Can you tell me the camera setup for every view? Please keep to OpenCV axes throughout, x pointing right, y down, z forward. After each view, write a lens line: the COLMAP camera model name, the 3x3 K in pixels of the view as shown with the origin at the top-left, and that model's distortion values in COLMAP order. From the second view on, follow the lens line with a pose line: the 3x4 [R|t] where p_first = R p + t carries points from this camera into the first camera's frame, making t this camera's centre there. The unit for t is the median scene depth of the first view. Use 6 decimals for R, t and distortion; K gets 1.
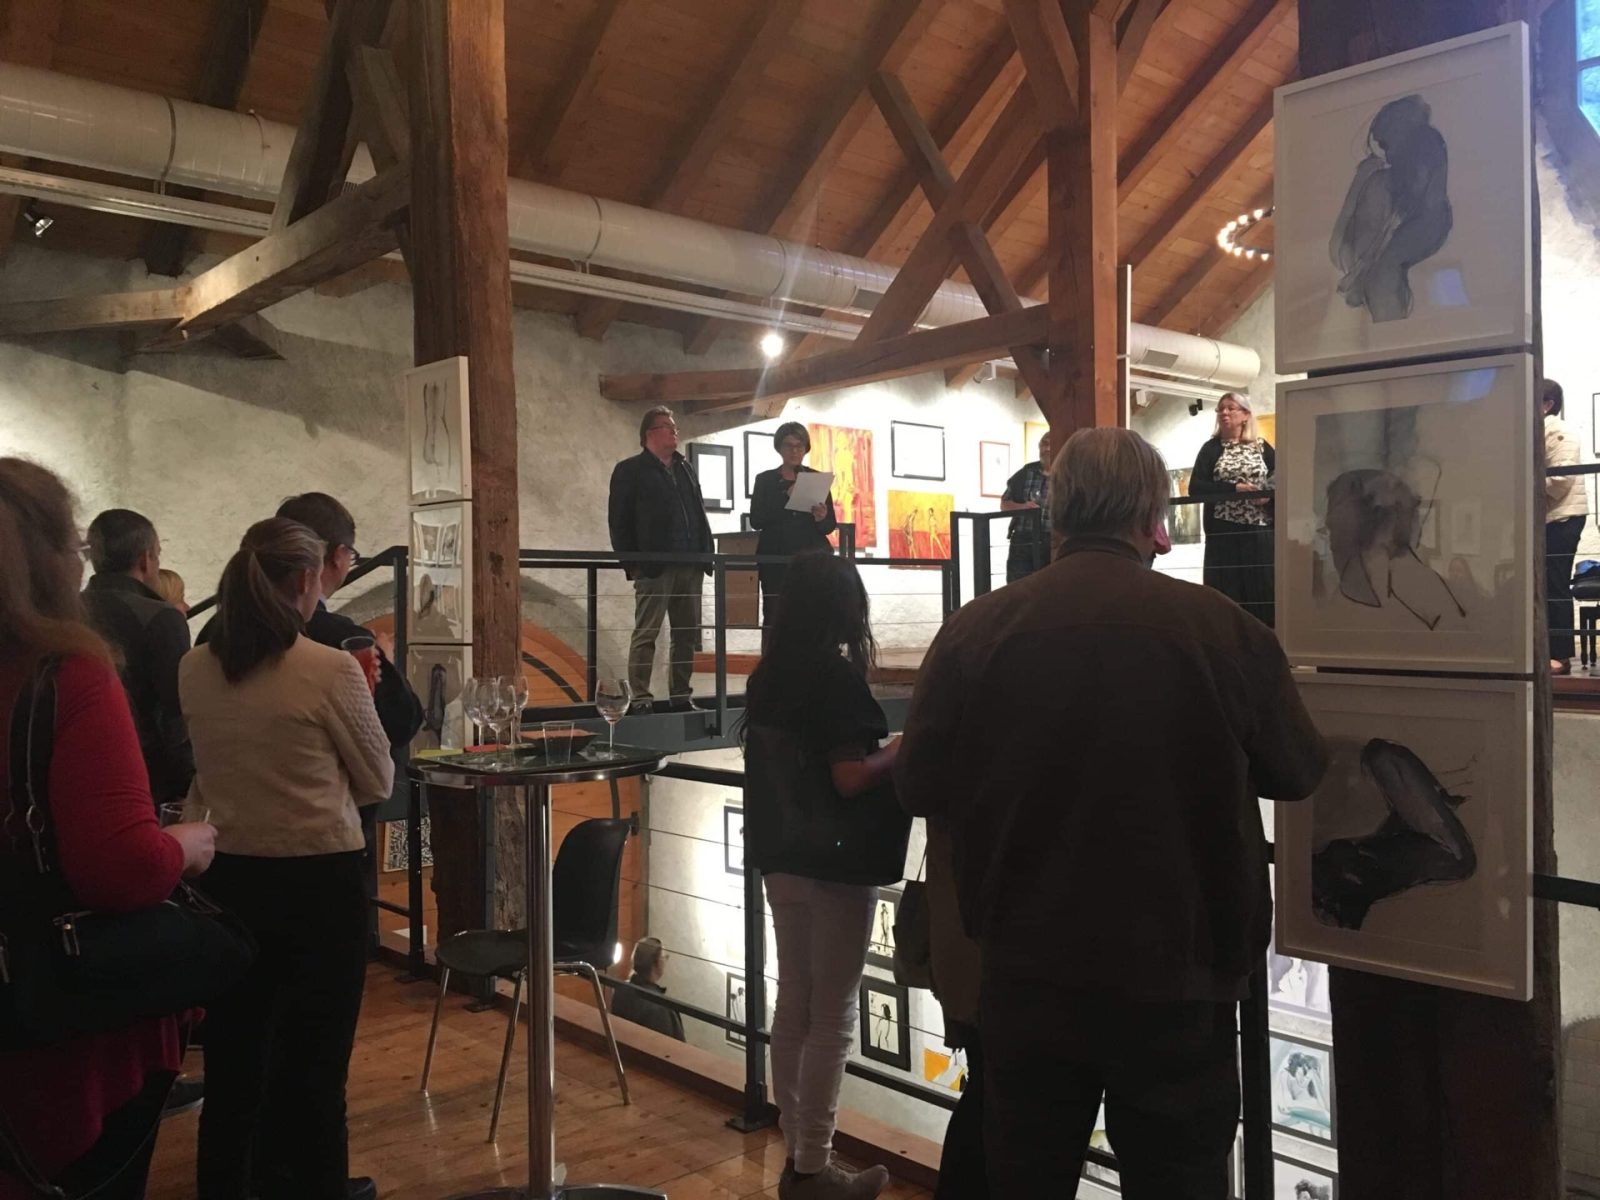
lens RADIAL K [[1363.8, 0, 800.8], [0, 1363.8, 598.3], [0, 0, 1]] dist [0.076321, -0.094609]
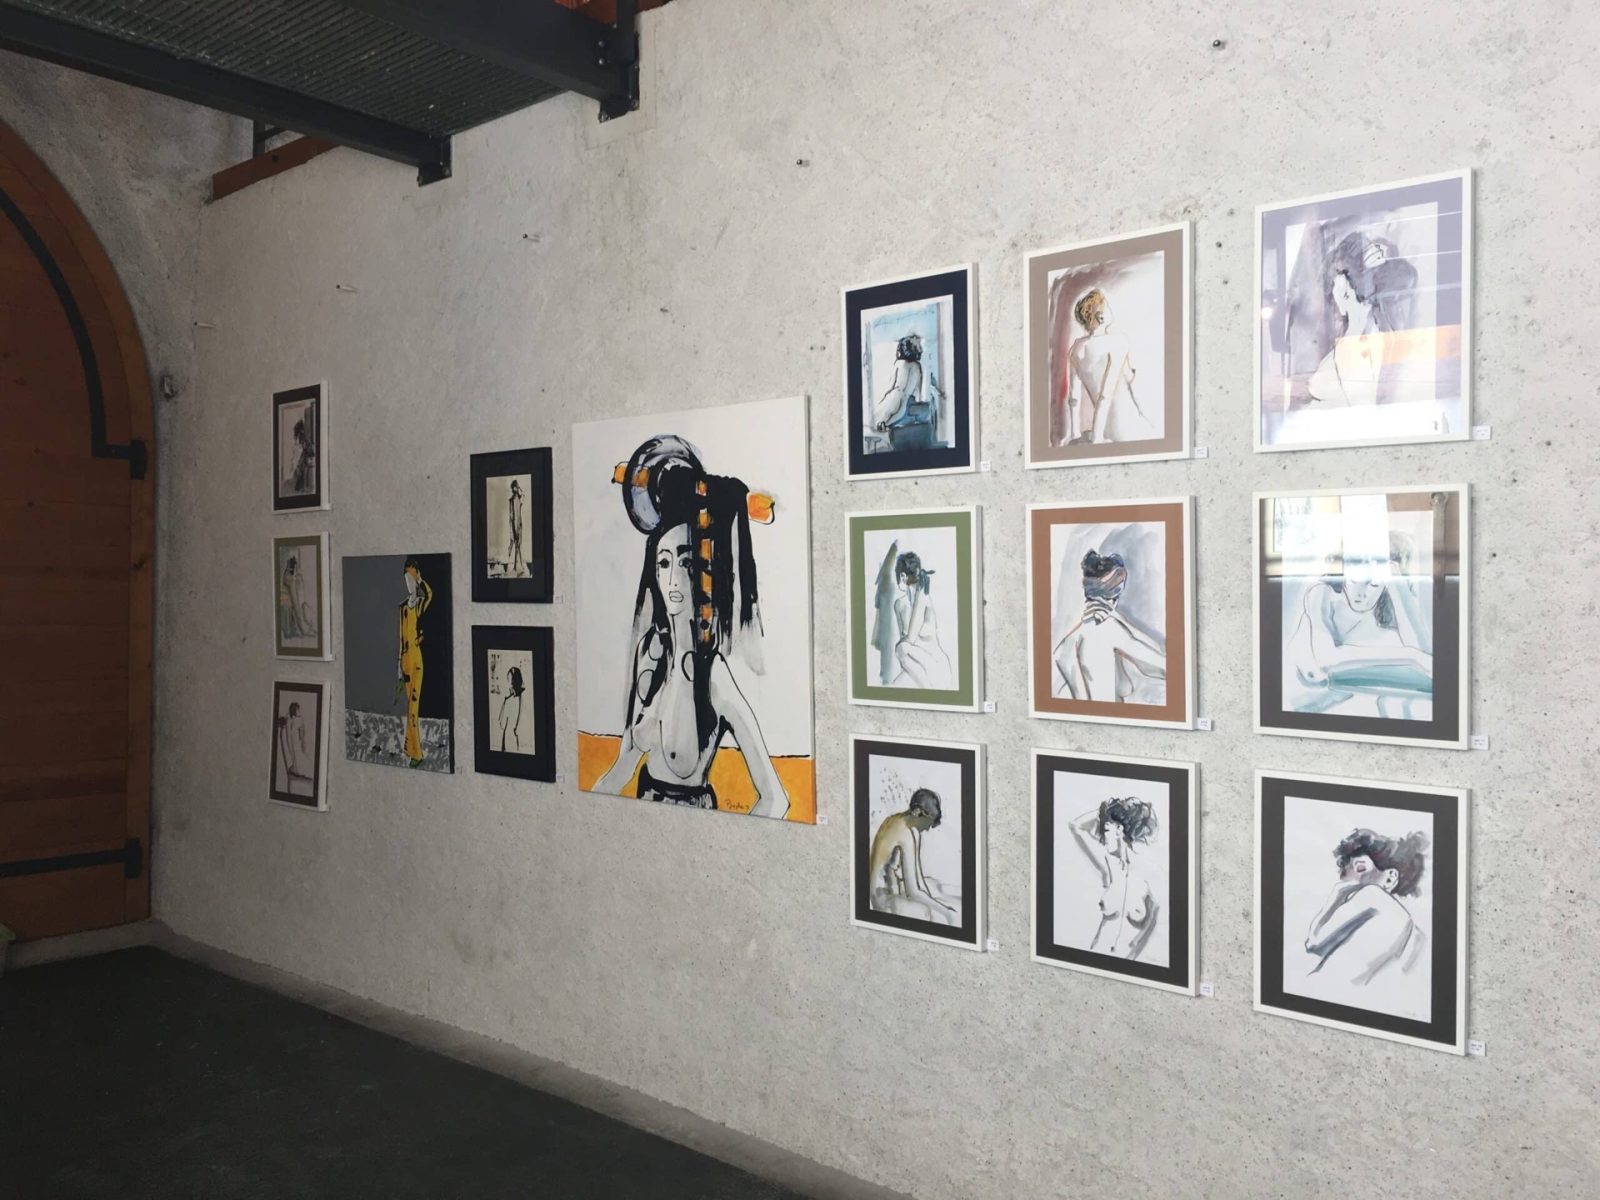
lens RADIAL K [[1363.8, 0, 780.4], [0, 1363.8, 593.6], [0, 0, 1]] dist [0.076321, -0.094609]
pose [[0.992823, 0.015227, 0.118622, 0.134203], [-0.014982, 0.999883, -0.002952, 0.353555], [-0.118653, 0.001154, 0.992935, 0.599982]]
